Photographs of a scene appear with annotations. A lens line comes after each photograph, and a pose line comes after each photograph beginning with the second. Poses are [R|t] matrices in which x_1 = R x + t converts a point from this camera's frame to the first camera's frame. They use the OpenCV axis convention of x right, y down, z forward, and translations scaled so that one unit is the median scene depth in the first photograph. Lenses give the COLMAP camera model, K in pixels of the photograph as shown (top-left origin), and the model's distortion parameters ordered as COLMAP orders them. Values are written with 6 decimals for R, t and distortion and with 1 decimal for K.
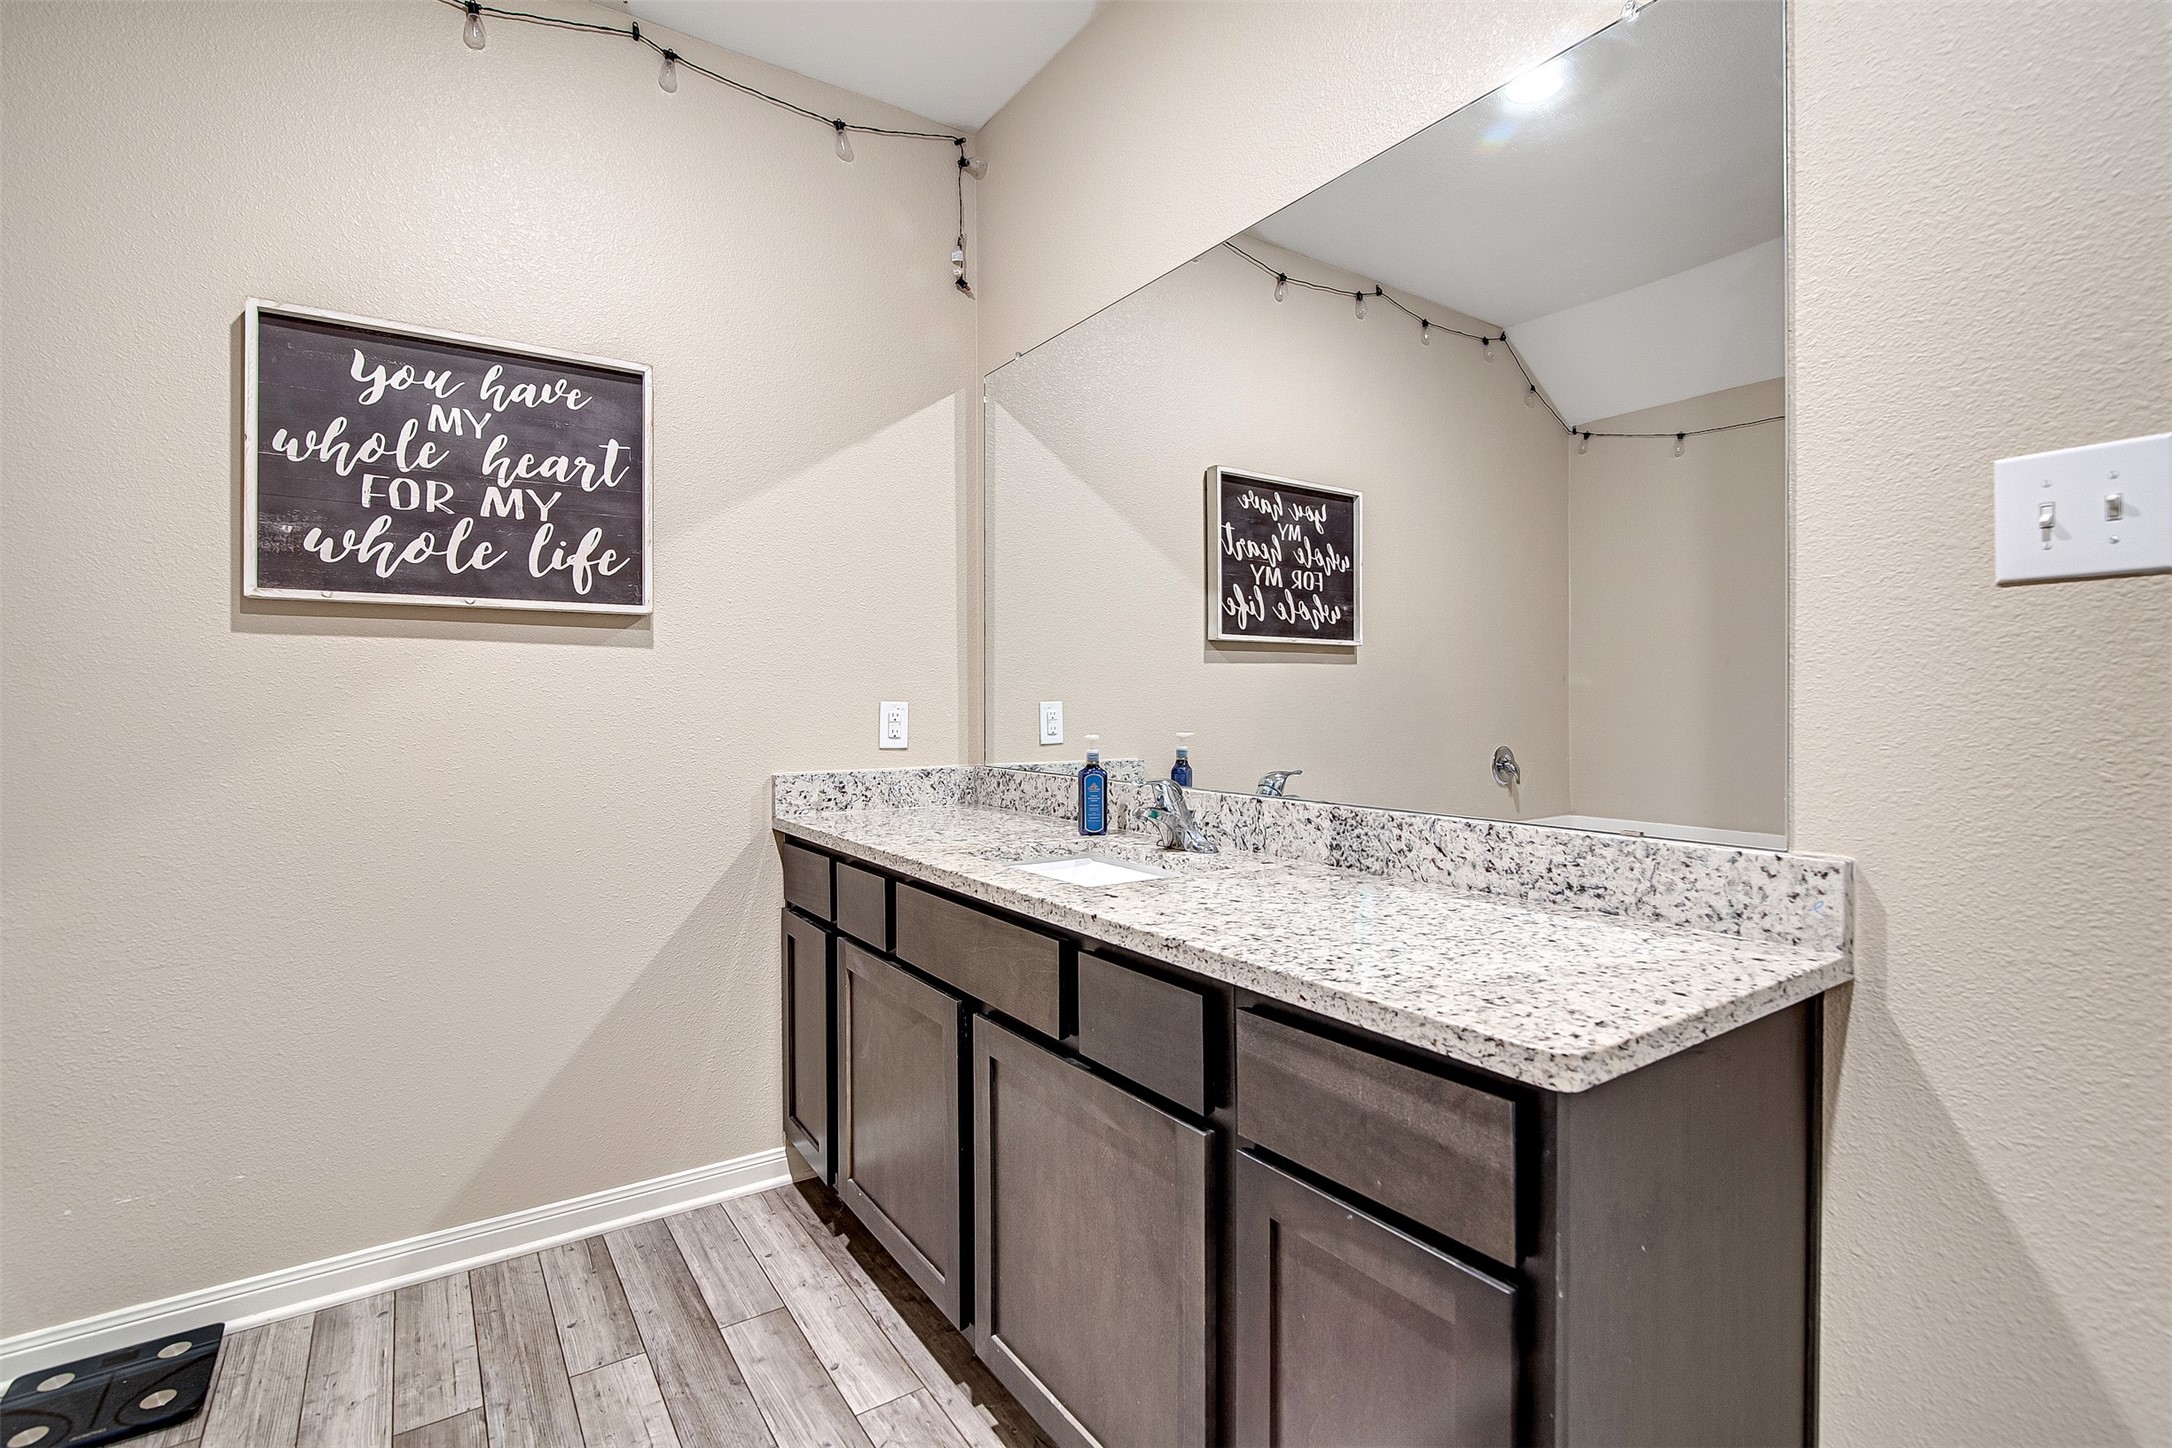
lens RADIAL K [[991.8, 0, 1086.8], [0, 991.8, 708.7], [0, 0, 1]] dist [-0.004152, -0.000128]
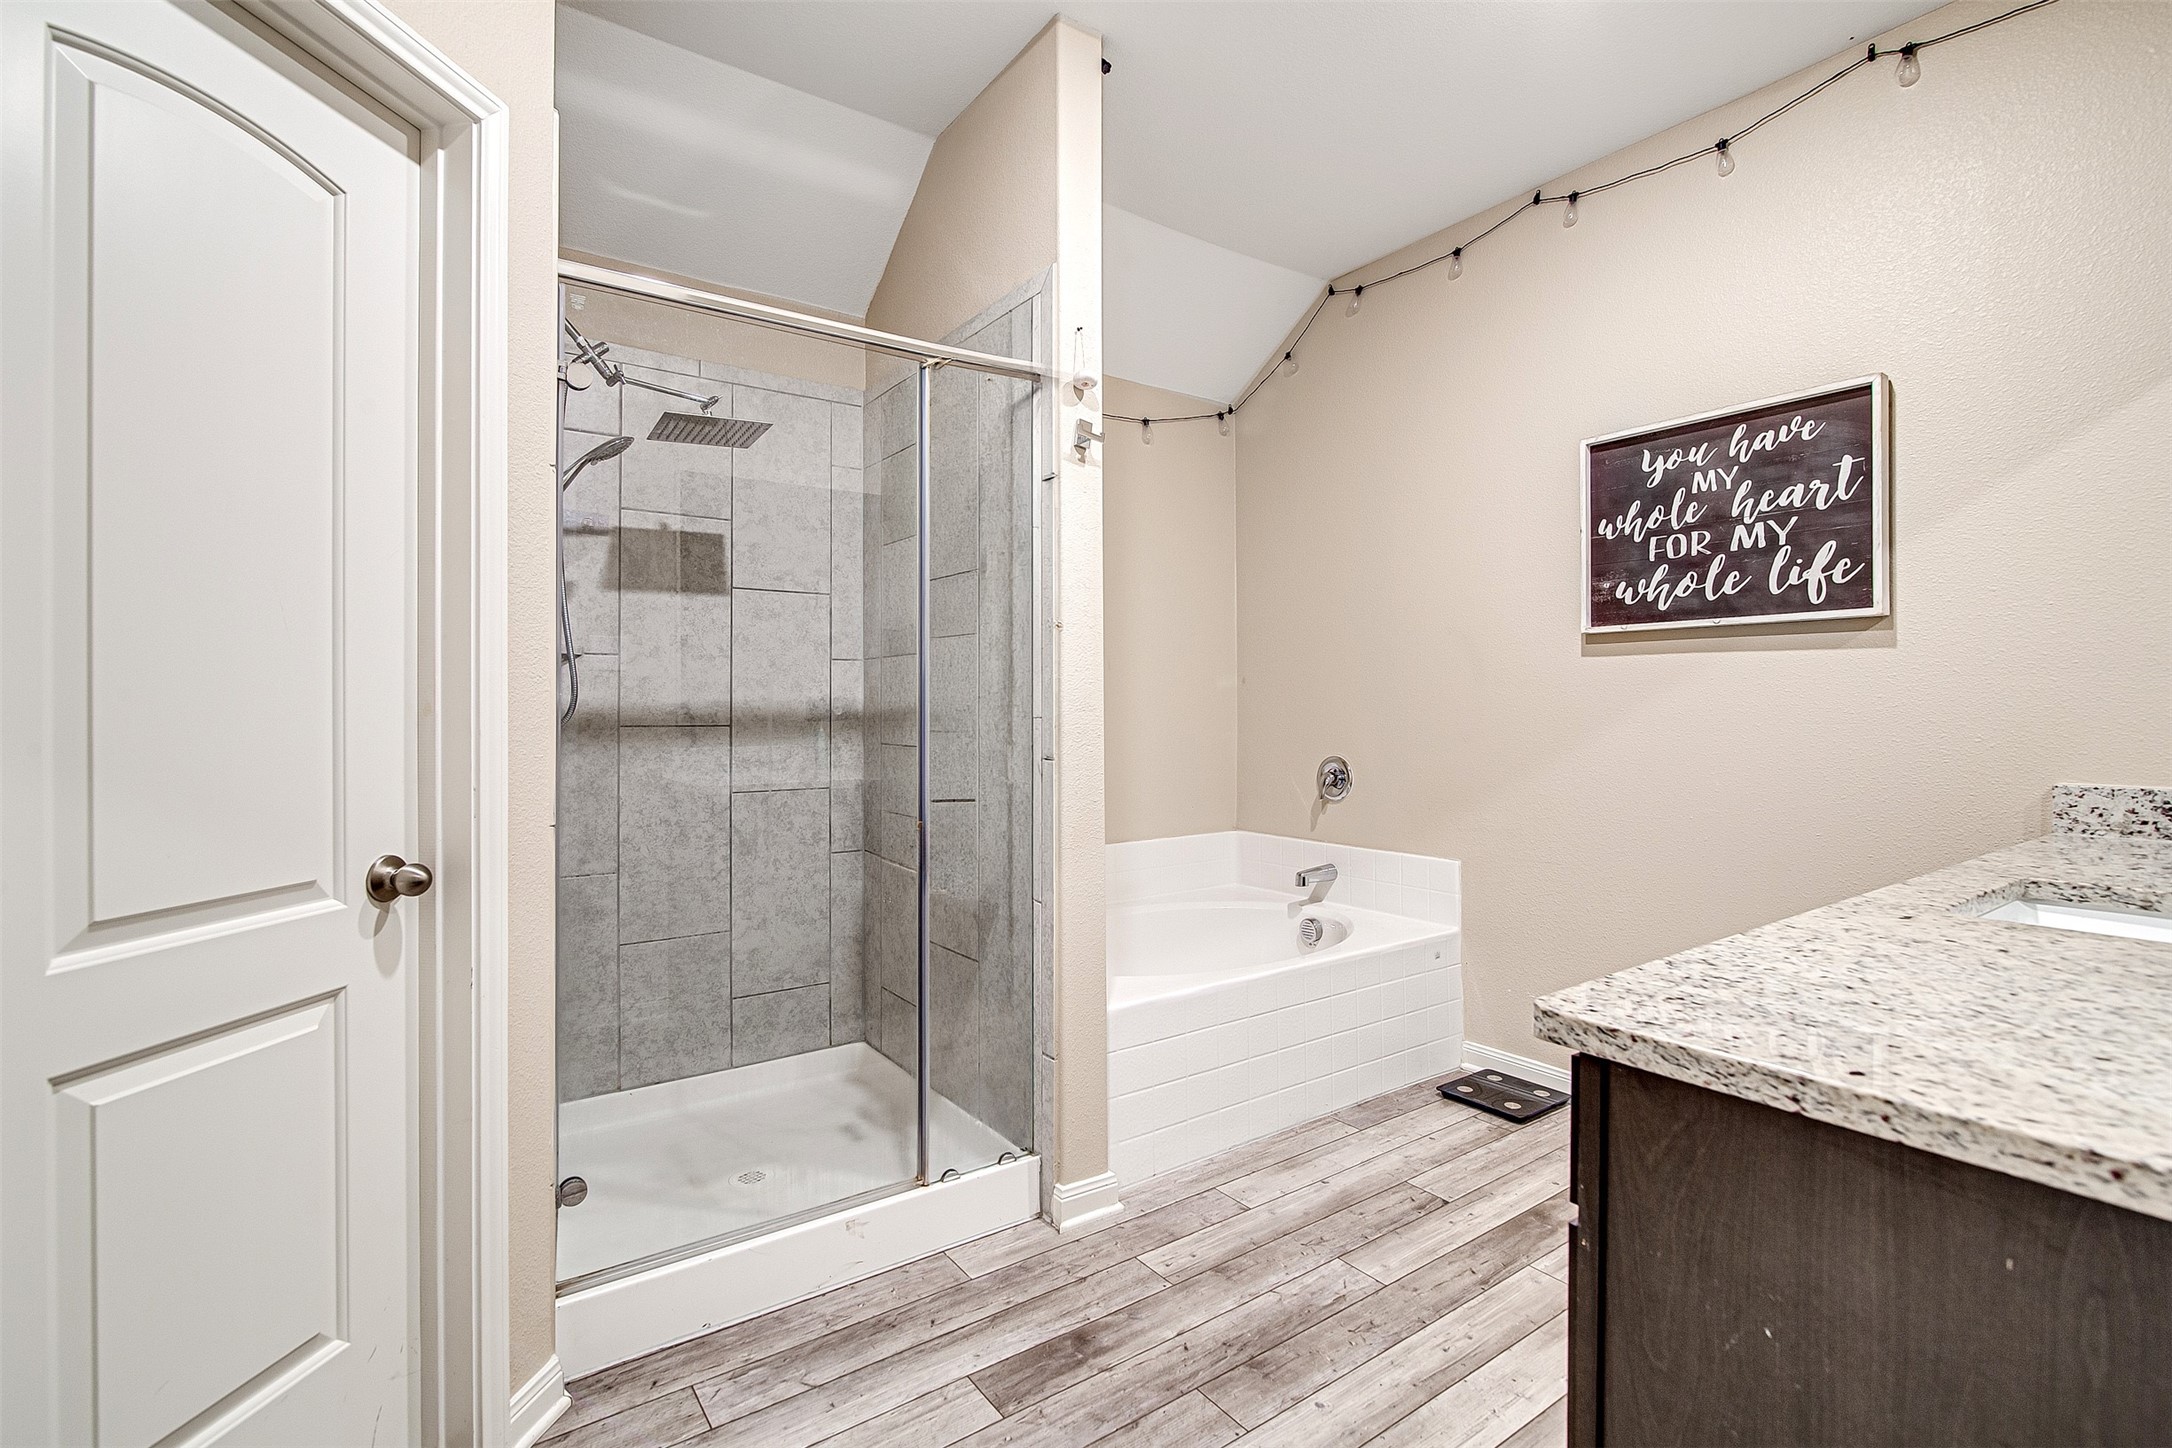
lens RADIAL K [[991.8, 0, 1087.3], [0, 991.8, 714.0], [0, 0, 1]] dist [-0.004152, -0.000128]
pose [[0.030256, 0.010509, -0.999487, 0.603251], [-0.000872, 0.999945, 0.010487, -0.003116], [0.999542, 0.000554, 0.030263, 0.158340]]
